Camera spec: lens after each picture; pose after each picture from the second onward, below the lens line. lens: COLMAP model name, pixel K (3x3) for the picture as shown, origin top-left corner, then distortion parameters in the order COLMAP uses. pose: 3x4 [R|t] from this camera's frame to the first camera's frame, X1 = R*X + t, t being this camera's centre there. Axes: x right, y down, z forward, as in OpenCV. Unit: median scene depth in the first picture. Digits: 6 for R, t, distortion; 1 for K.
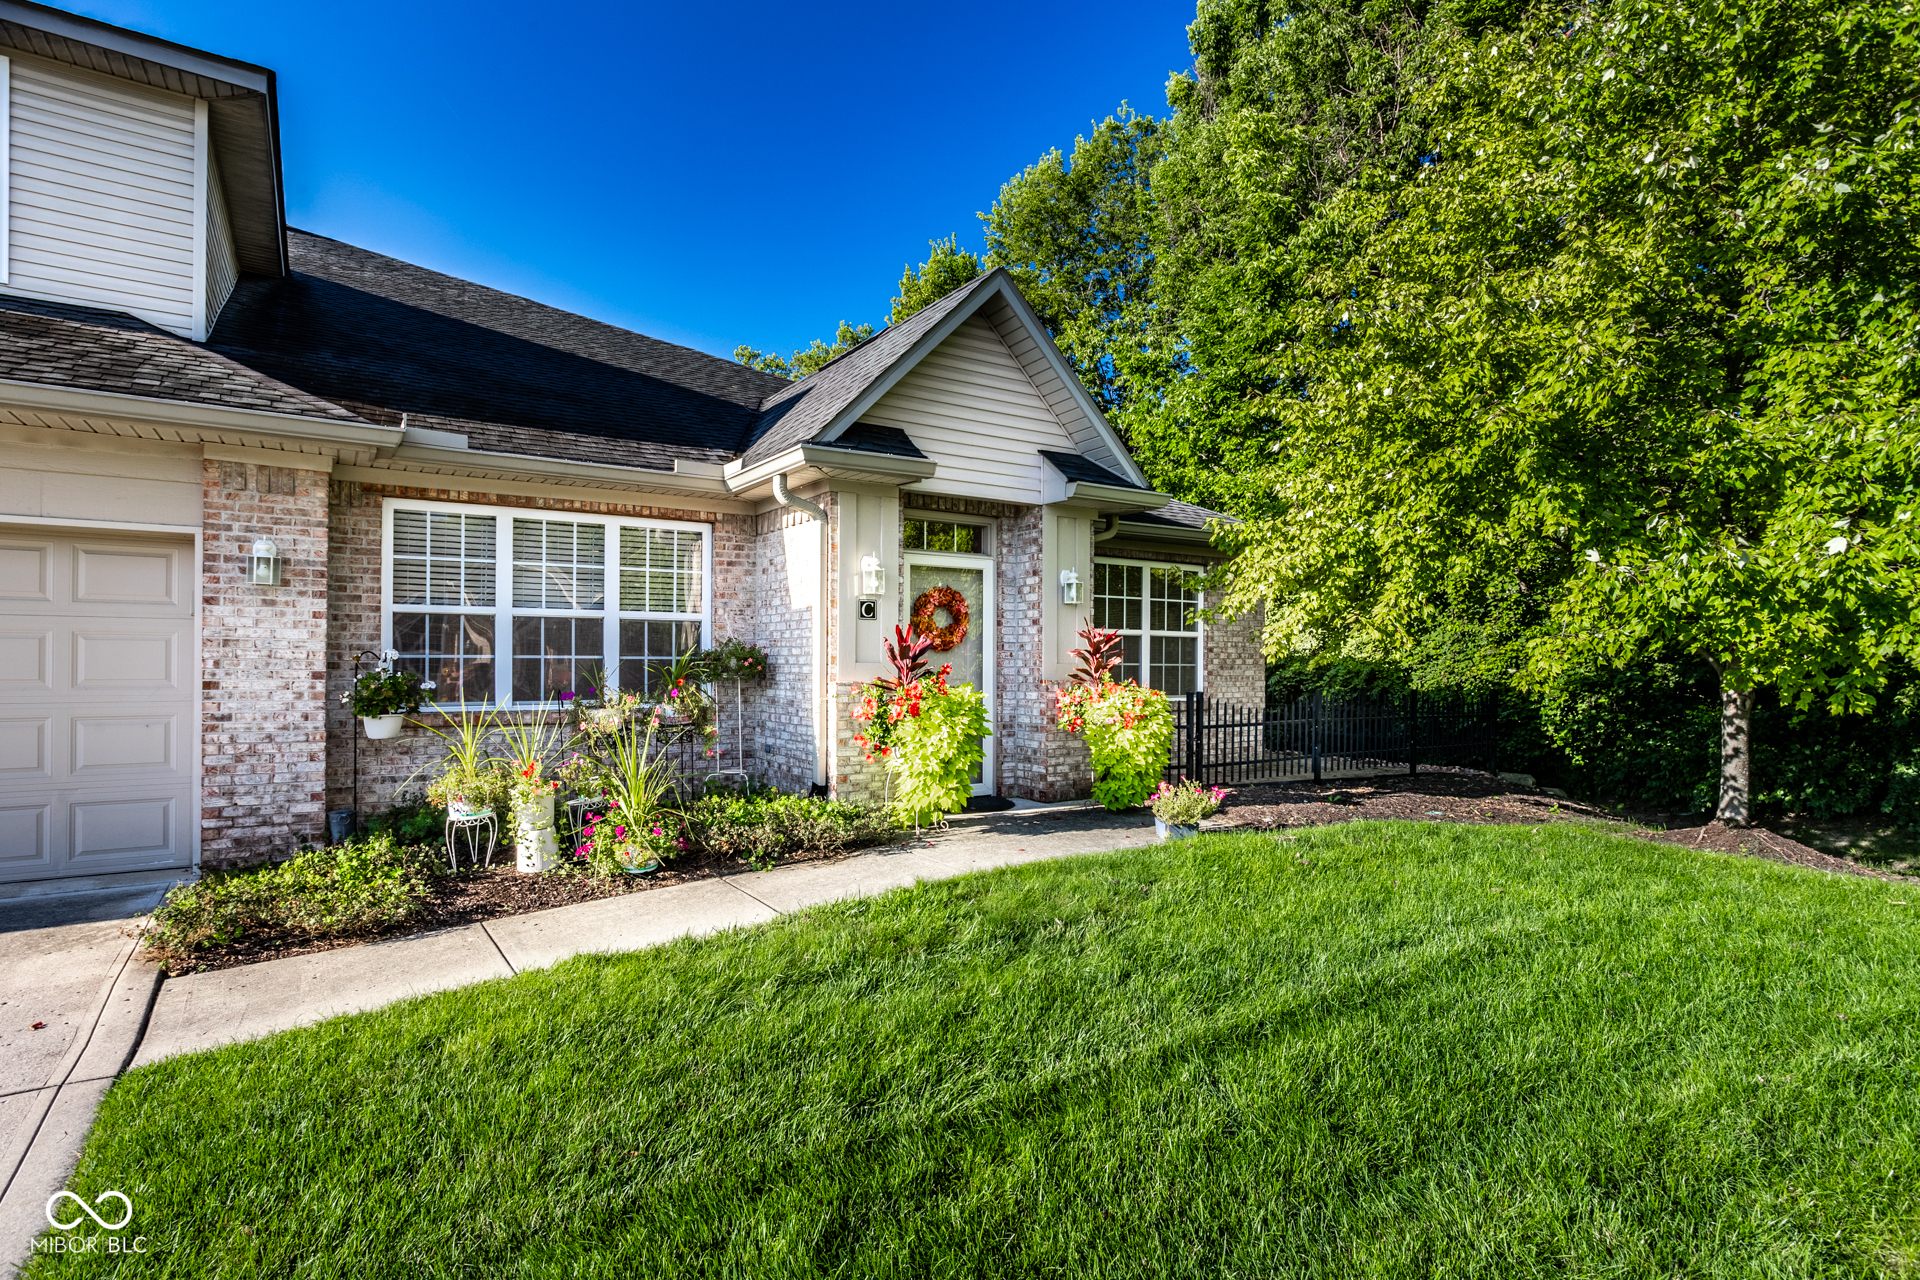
lens RADIAL K [[993.3, 0, 962.3], [0, 993.3, 642.6], [0, 0, 1]] dist [-0.065261, 0.046128]
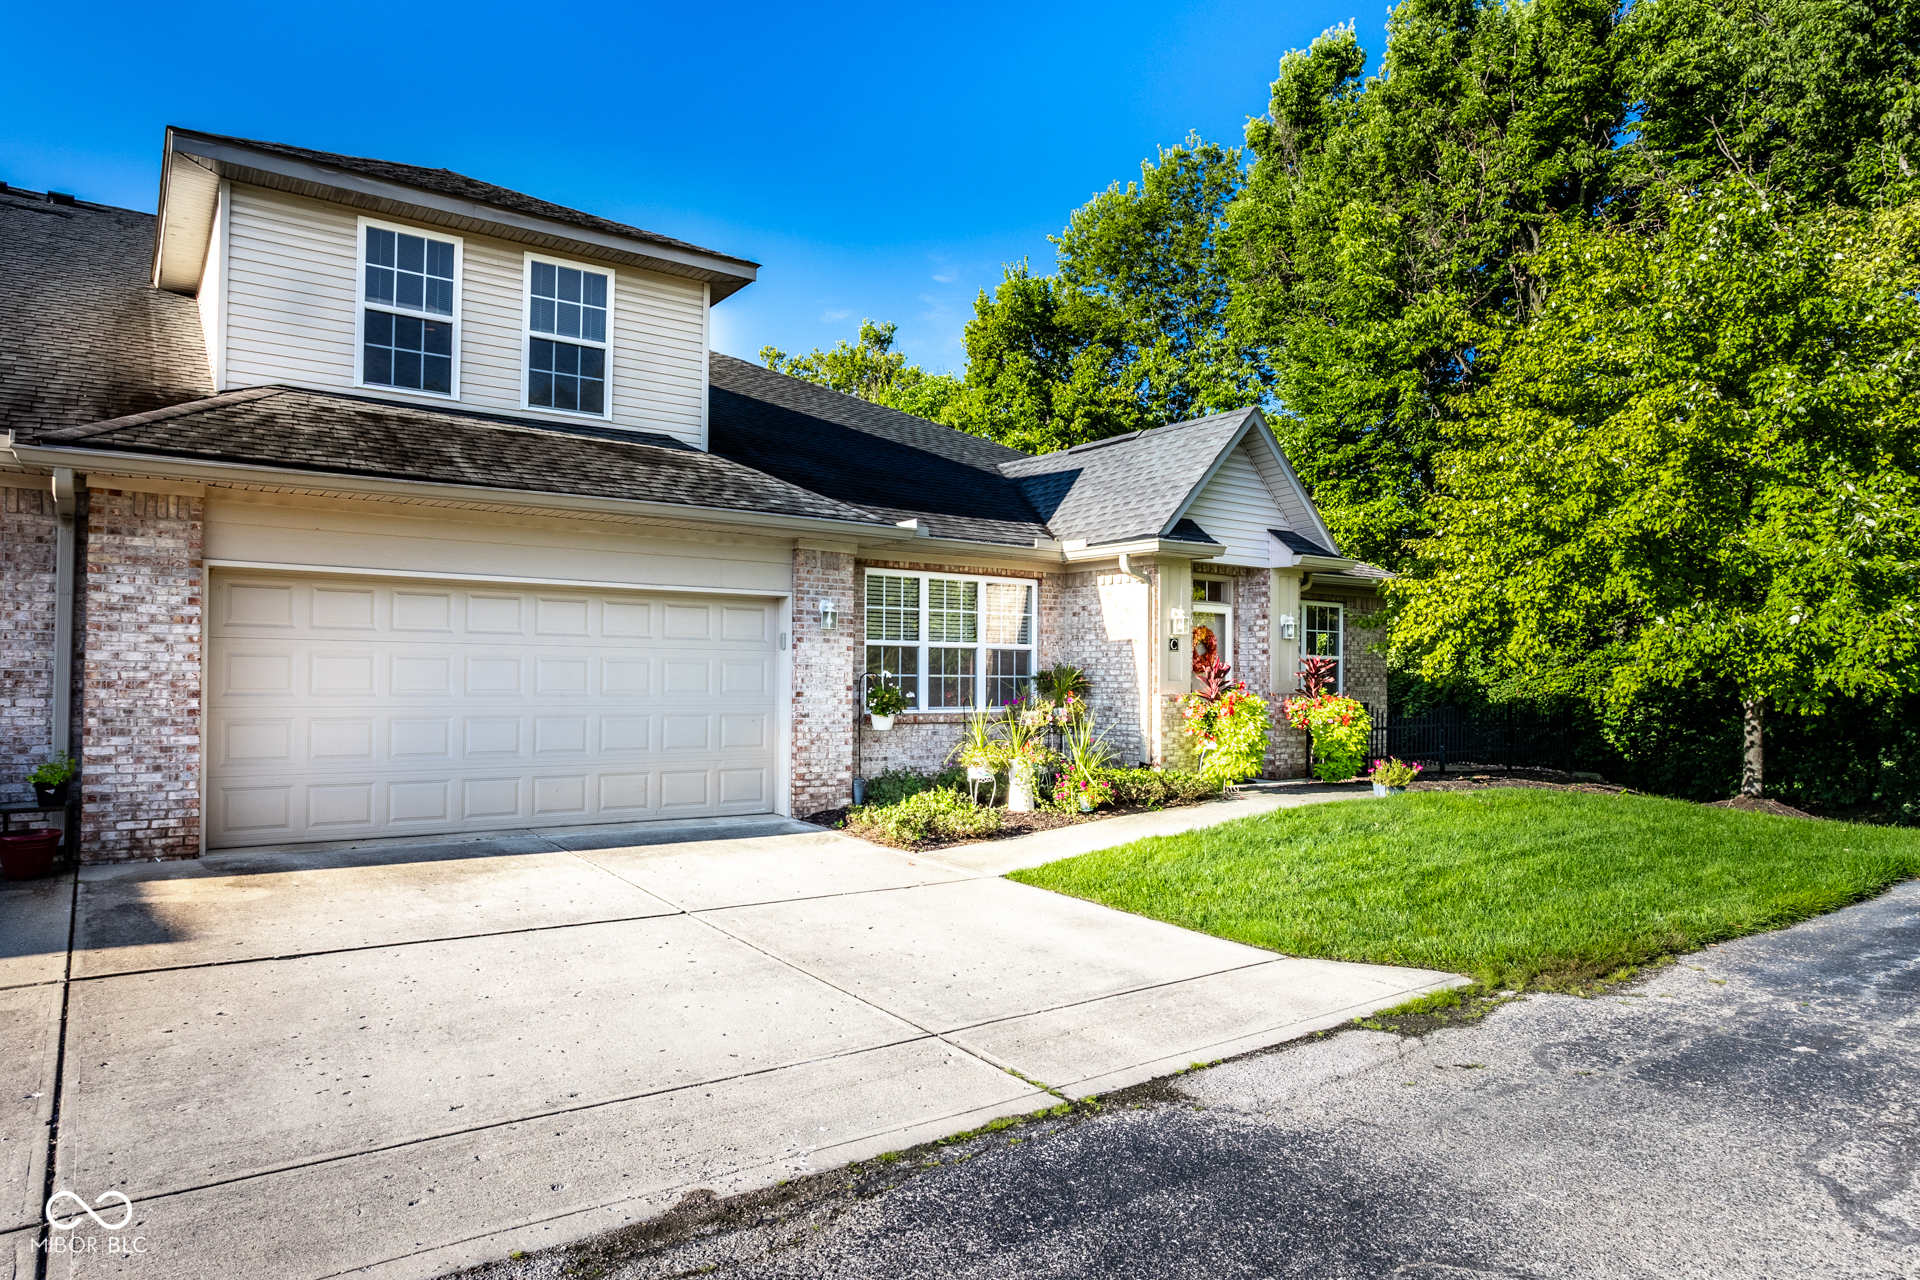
lens RADIAL K [[1143.8, 0, 960.0], [0, 1143.8, 640.0], [0, 0, 1]] dist [-0.066865, 0.071862]
pose [[0.999304, 0.005648, 0.036862, -0.491958], [-0.005220, 0.999918, -0.011680, -0.019190], [-0.036925, 0.011479, 0.999252, -0.699545]]
